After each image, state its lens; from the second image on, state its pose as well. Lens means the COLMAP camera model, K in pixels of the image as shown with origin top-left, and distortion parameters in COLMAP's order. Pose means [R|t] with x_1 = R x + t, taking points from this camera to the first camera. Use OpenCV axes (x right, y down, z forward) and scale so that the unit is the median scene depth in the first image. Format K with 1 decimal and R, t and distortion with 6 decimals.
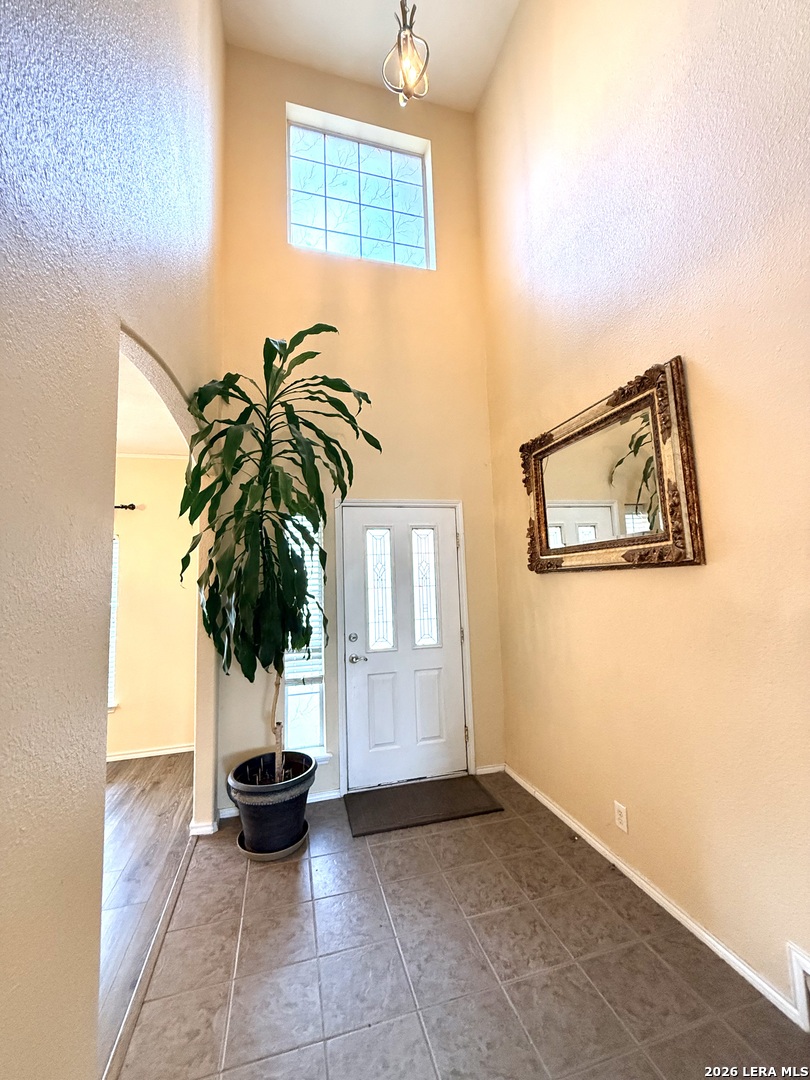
lens RADIAL K [[430.0, 0, 408.8], [0, 430.0, 531.8], [0, 0, 1]] dist [0.001440, 0.000324]
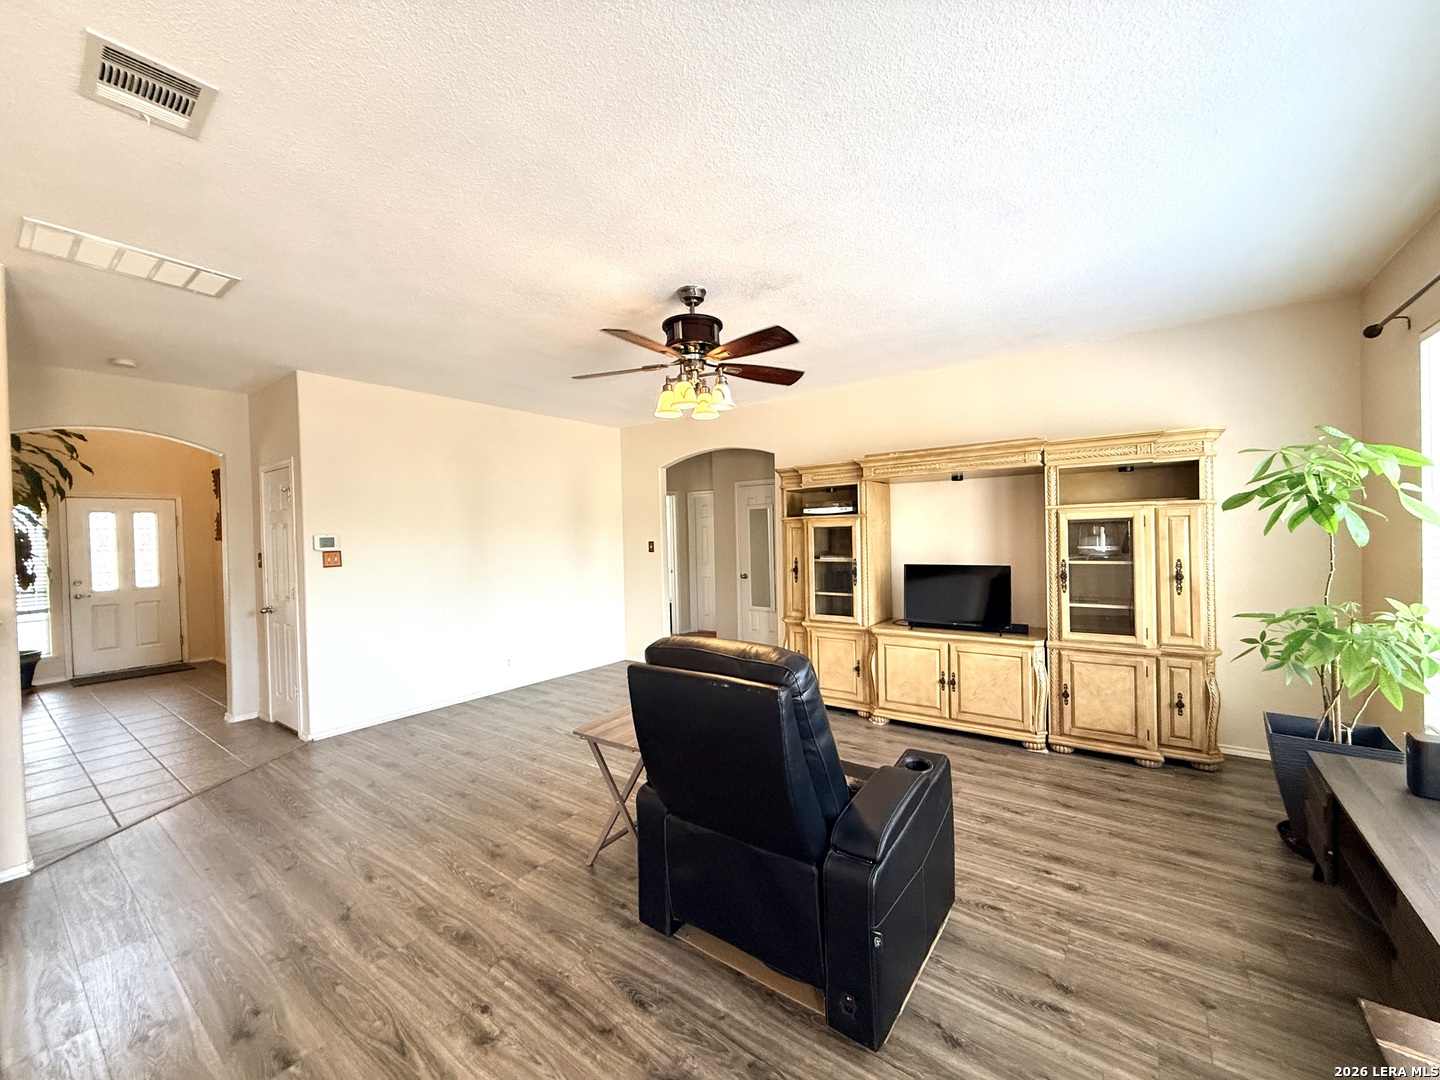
lens RADIAL K [[573.4, 0, 717.8], [0, 573.4, 545.0], [0, 0, 1]] dist [0.001440, 0.000324]
pose [[0.789061, 0.005499, 0.614290, 0.465658], [-0.070363, 0.994188, 0.081481, -0.243727], [-0.610272, -0.107517, 0.784862, -2.242787]]
